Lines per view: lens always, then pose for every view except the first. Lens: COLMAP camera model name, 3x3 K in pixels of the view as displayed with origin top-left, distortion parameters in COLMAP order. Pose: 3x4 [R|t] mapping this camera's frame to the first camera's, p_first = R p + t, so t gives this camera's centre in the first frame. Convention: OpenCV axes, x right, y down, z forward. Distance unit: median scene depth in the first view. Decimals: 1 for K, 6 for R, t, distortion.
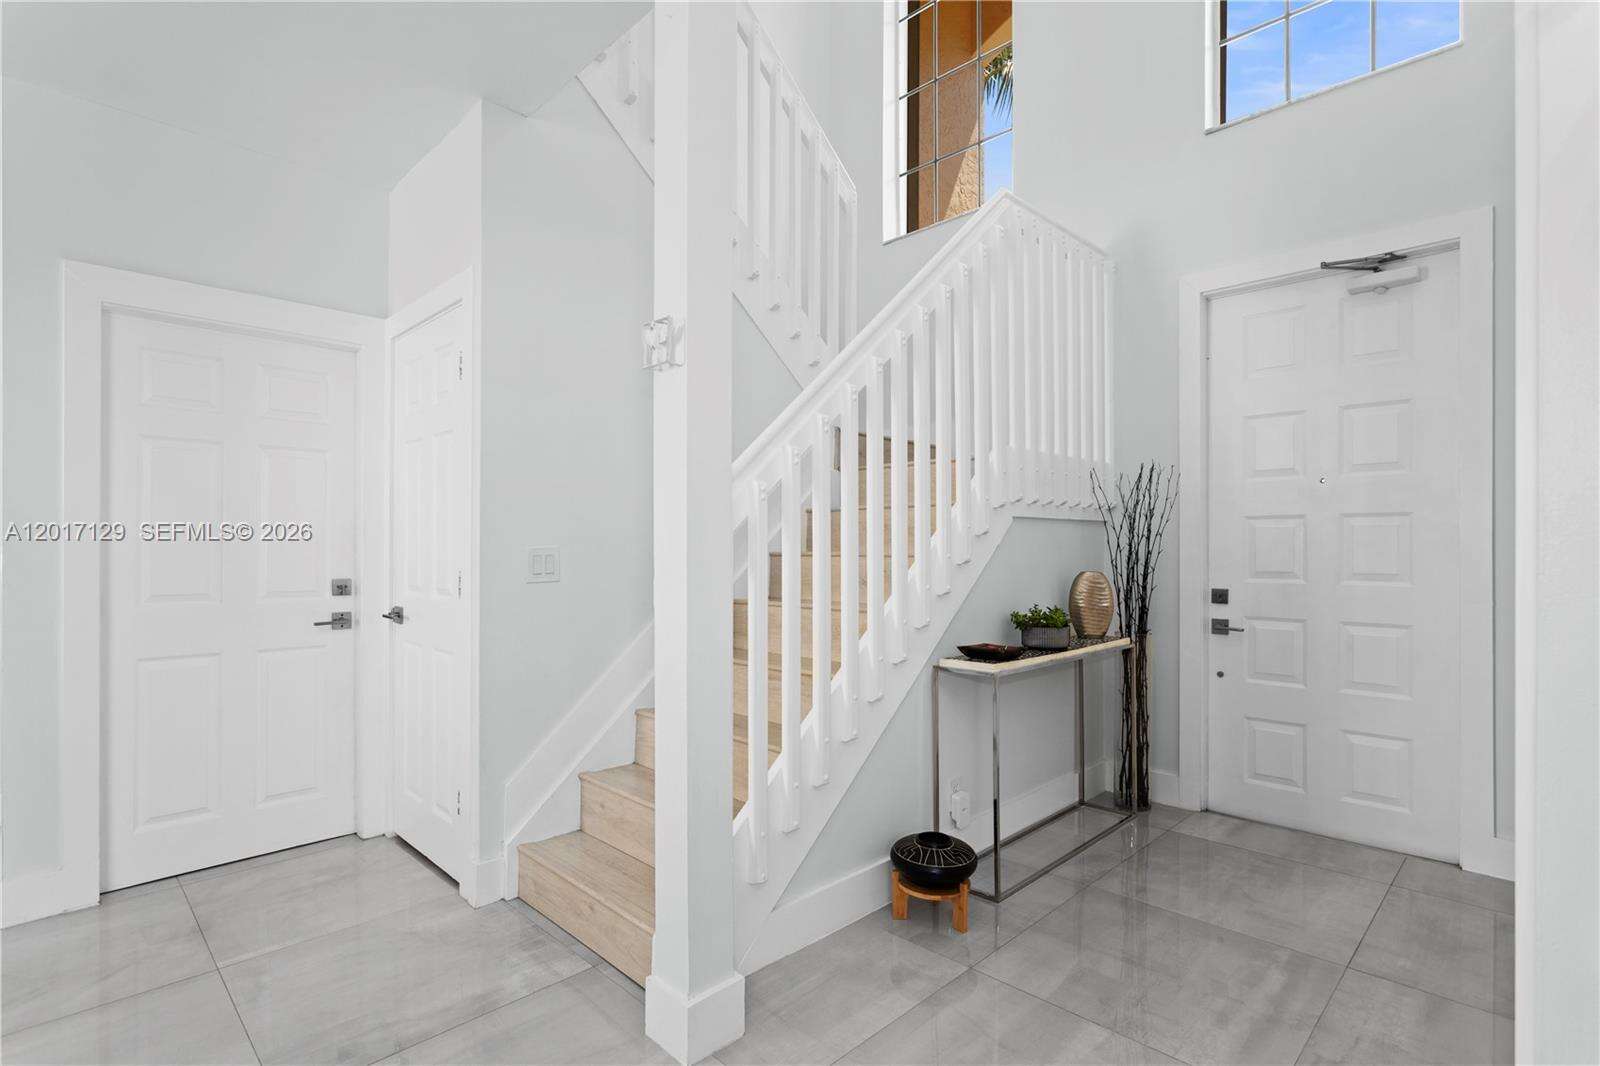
lens RADIAL K [[775.8, 0, 799.0], [0, 775.8, 543.8], [0, 0, 1]] dist [-0.012676, 0.008227]
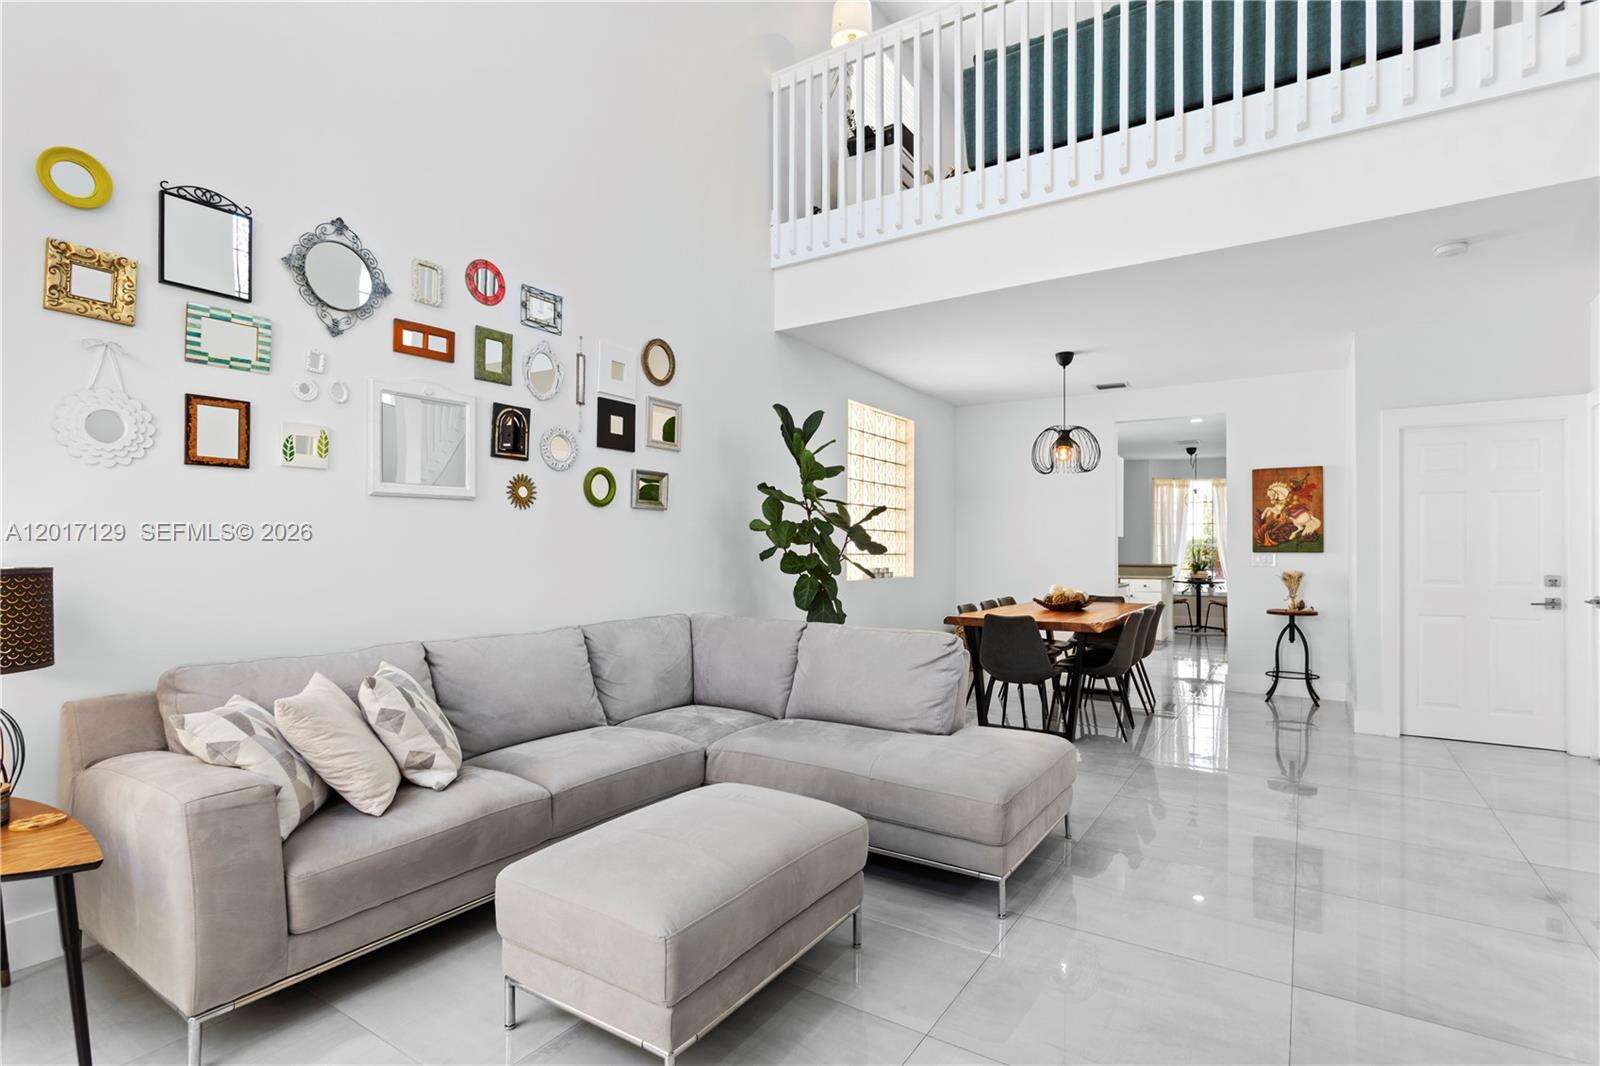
lens RADIAL K [[775.8, 0, 799.0], [0, 775.8, 543.8], [0, 0, 1]] dist [-0.012676, 0.008227]
pose [[0.204717, -0.008322, -0.978786, 0.647227], [0.001028, 0.999965, -0.008288, -0.004746], [0.978821, 0.000691, 0.204718, -0.825816]]
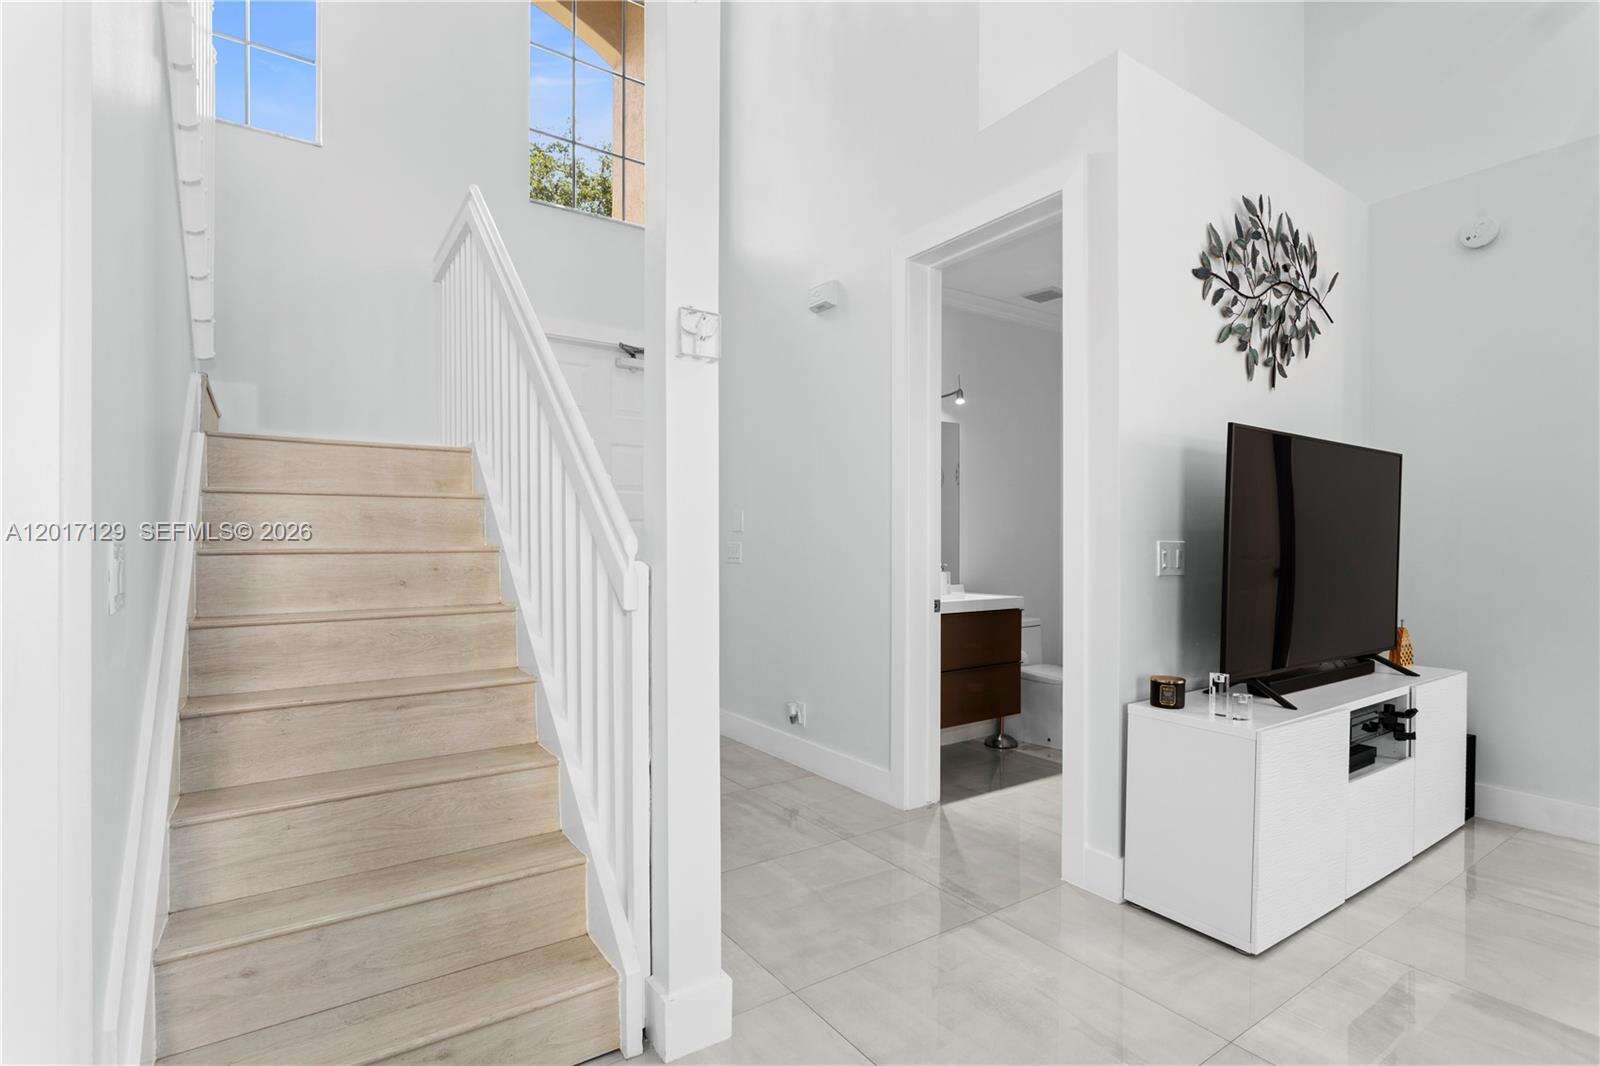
lens RADIAL K [[775.8, 0, 799.0], [0, 775.8, 543.8], [0, 0, 1]] dist [-0.012676, 0.008227]
pose [[0.179627, -0.003259, 0.983729, -0.694641], [-0.005892, 0.999973, 0.004389, -0.000692], [-0.983717, -0.006584, 0.179603, 0.429131]]
